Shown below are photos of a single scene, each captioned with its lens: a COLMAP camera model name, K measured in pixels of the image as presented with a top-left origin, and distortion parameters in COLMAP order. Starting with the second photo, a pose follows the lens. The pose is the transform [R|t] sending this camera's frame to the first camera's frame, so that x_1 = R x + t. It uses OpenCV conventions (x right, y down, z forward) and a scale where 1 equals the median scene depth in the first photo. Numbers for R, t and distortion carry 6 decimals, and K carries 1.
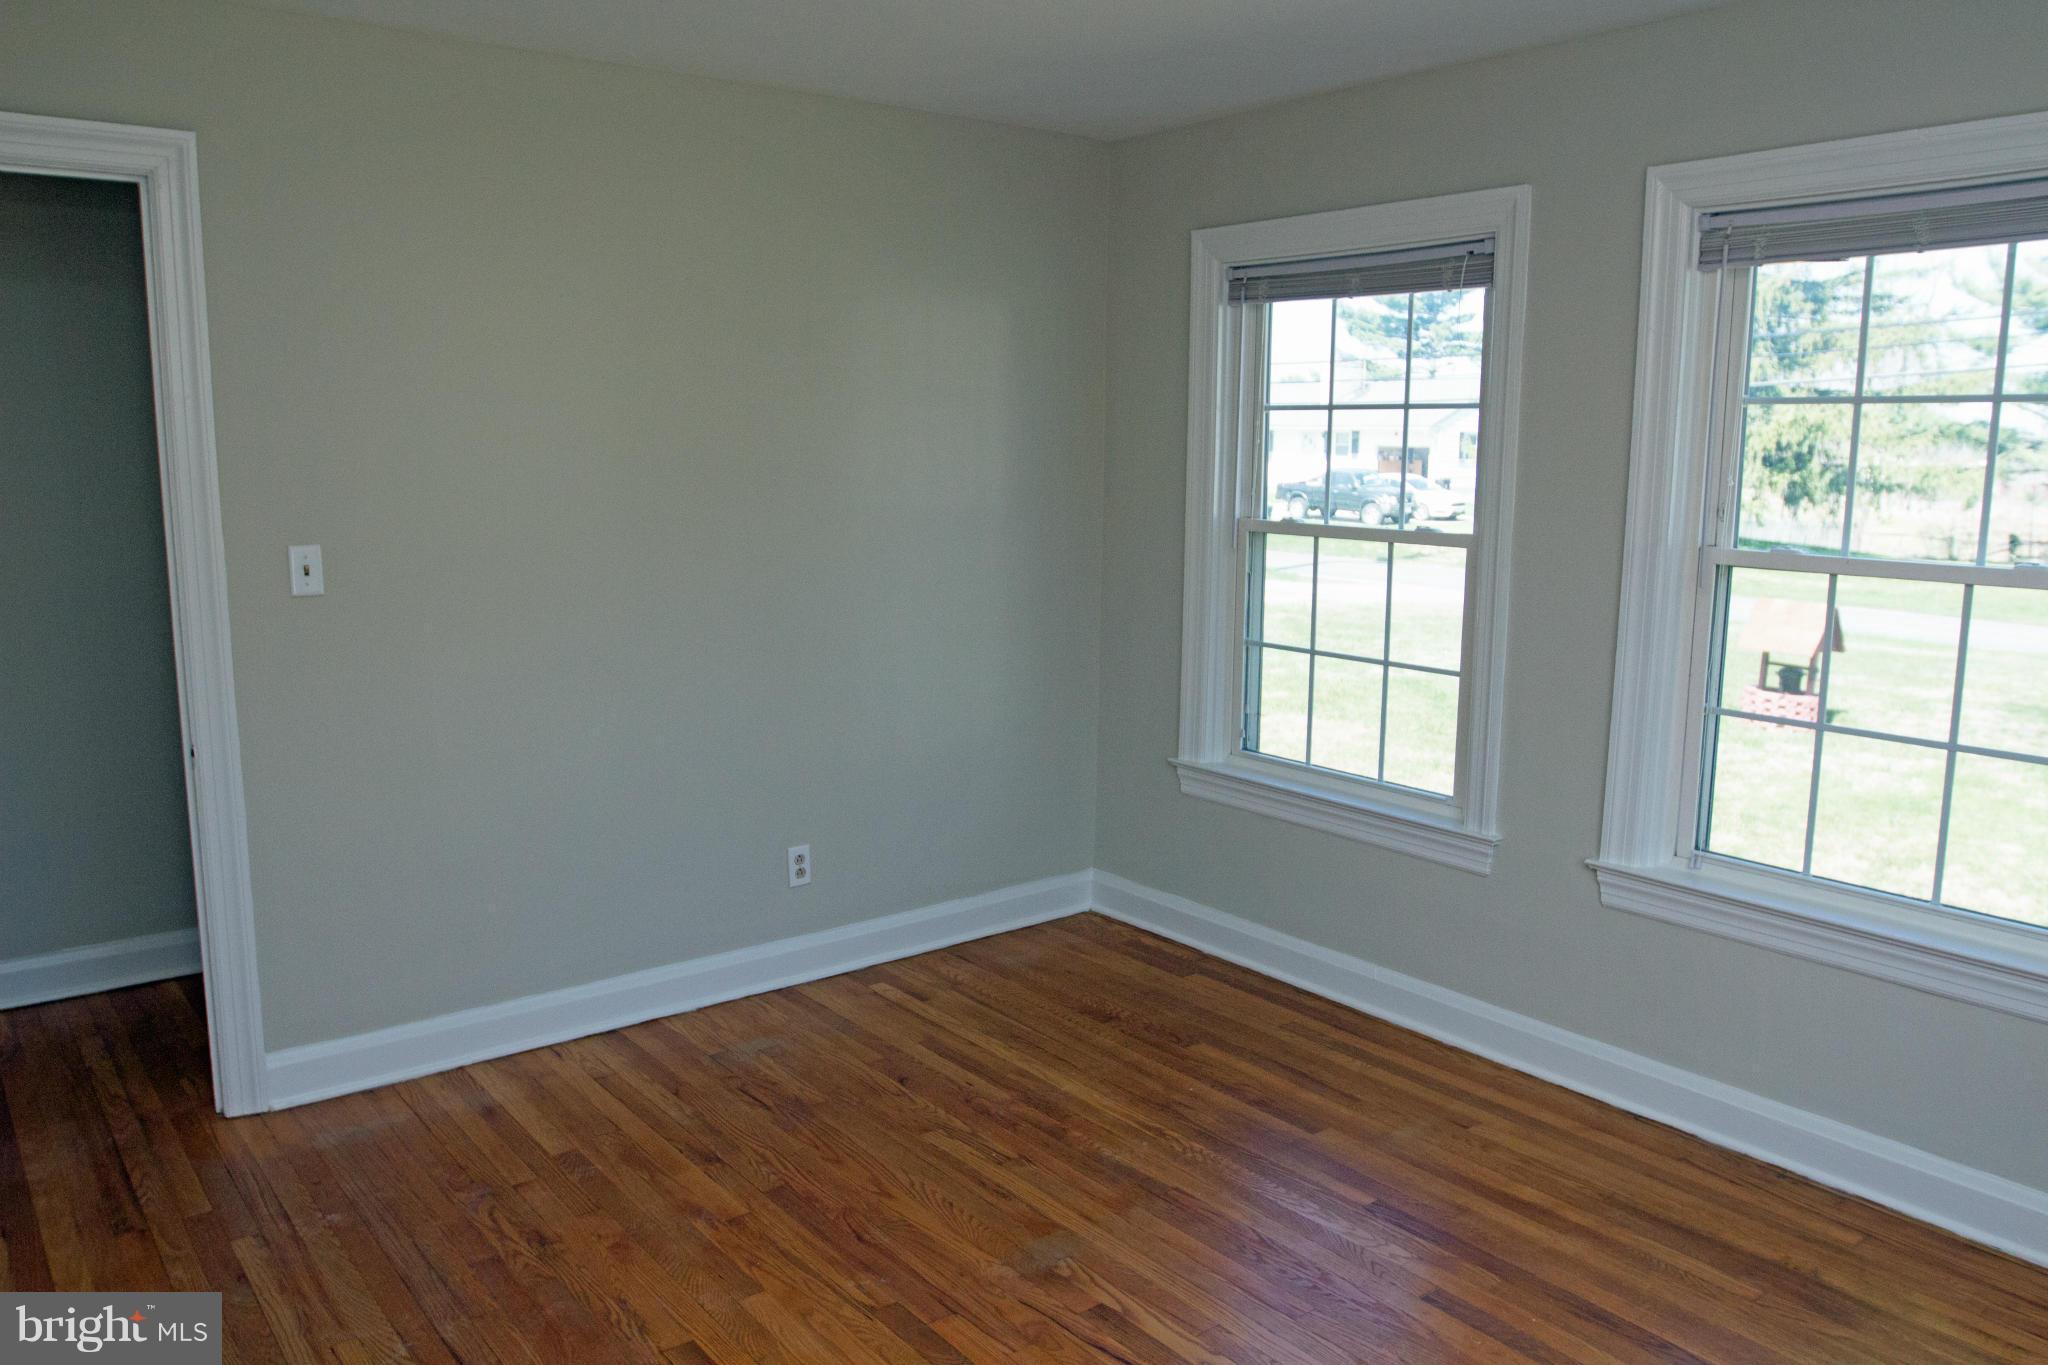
lens RADIAL K [[1520.8, 0, 1000.9], [0, 1520.8, 680.1], [0, 0, 1]] dist [-0.006117, -0.001682]
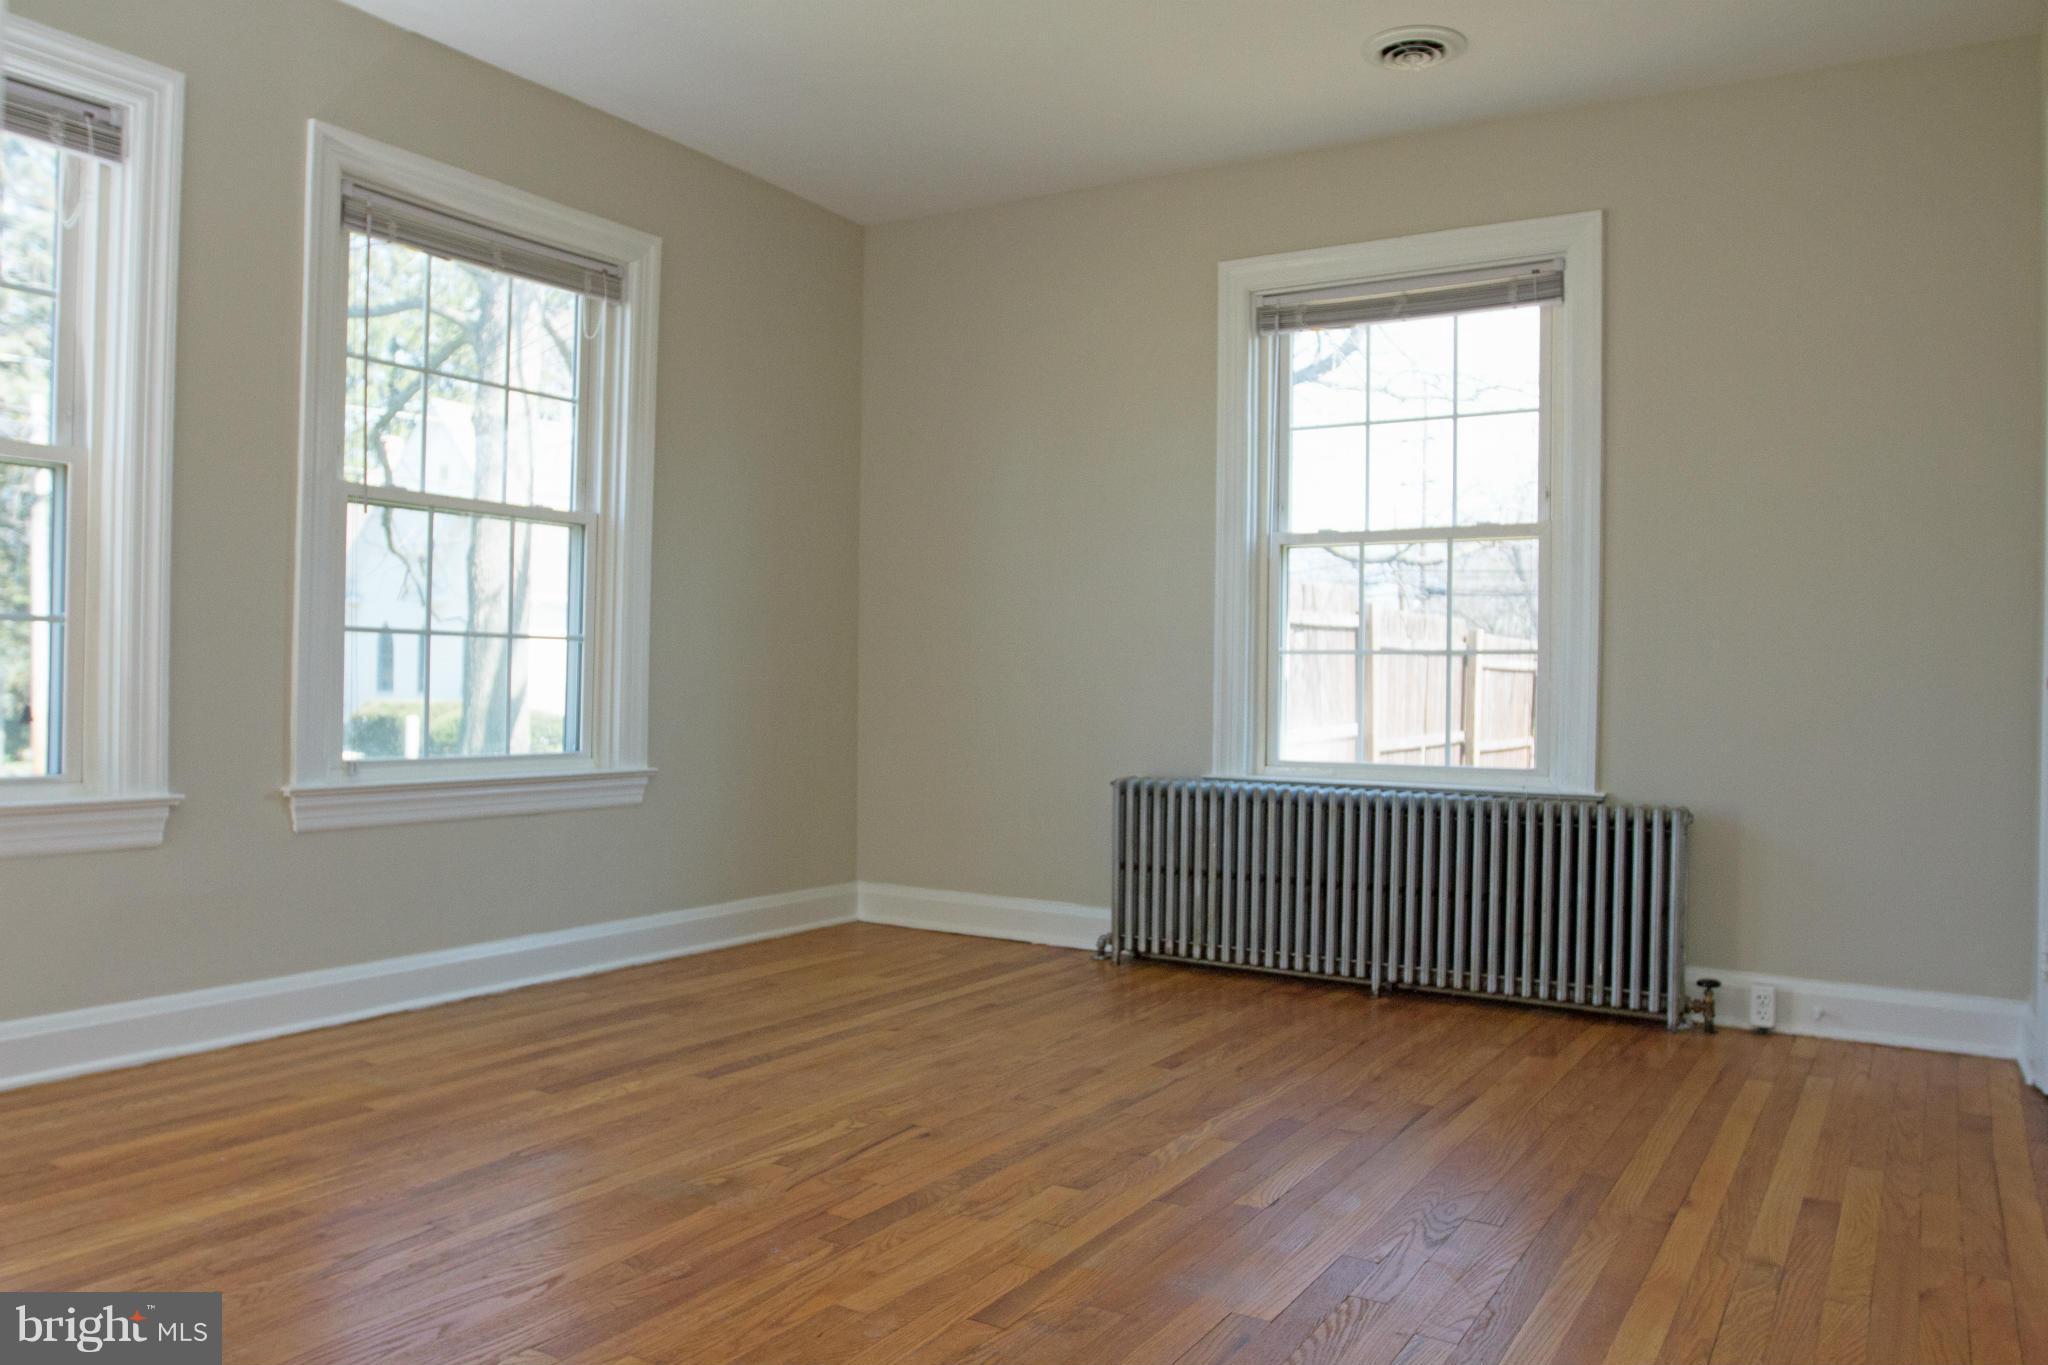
lens RADIAL K [[1520.8, 0, 1000.9], [0, 1520.8, 680.1], [0, 0, 1]] dist [-0.006117, -0.001682]
pose [[-0.354024, -0.004895, 0.935223, -0.777521], [0.131941, 0.989724, 0.055125, 0.062662], [-0.925882, 0.142910, -0.349741, 1.013704]]
